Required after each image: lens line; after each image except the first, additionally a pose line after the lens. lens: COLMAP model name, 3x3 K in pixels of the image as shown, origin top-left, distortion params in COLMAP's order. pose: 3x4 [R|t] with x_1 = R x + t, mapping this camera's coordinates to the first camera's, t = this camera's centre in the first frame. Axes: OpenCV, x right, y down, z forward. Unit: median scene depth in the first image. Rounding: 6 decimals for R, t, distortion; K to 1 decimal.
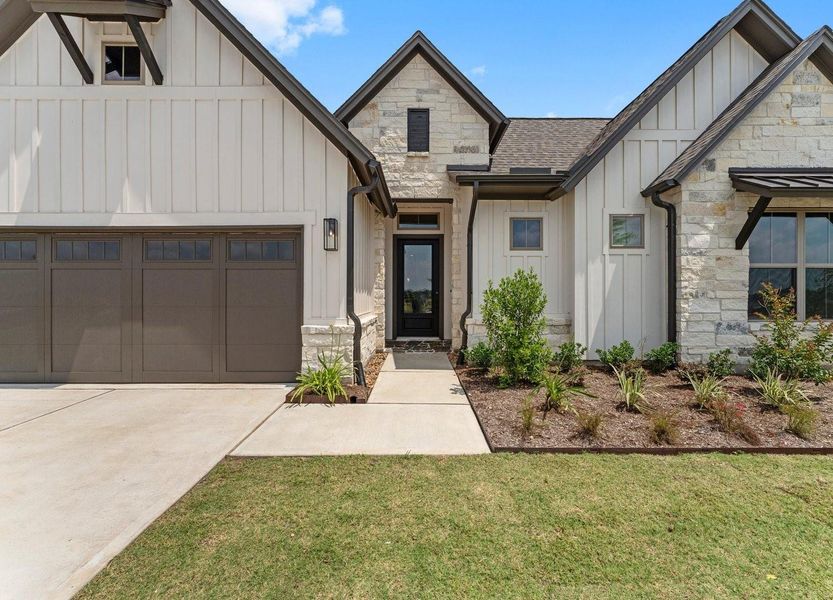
lens RADIAL K [[370.5, 0, 413.6], [0, 370.5, 295.0], [0, 0, 1]] dist [-0.001630, 0.000140]
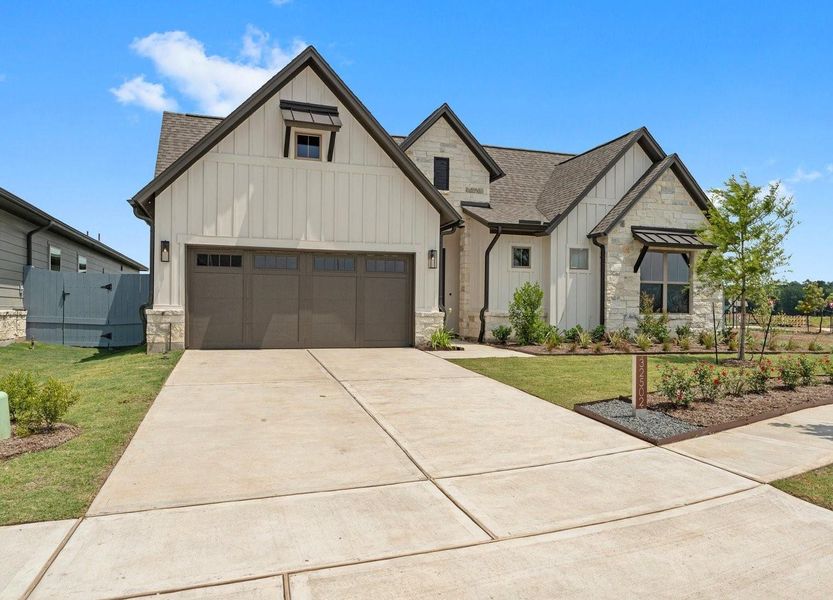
lens RADIAL K [[643.8, 0, 416.5], [0, 643.8, 300.0], [0, 0, 1]] dist [0.004770, 0.000963]
pose [[0.948281, 0.014912, 0.317080, -1.060253], [-0.011593, 0.999857, -0.012351, 0.055396], [-0.317219, 0.008037, 0.948318, -1.550293]]
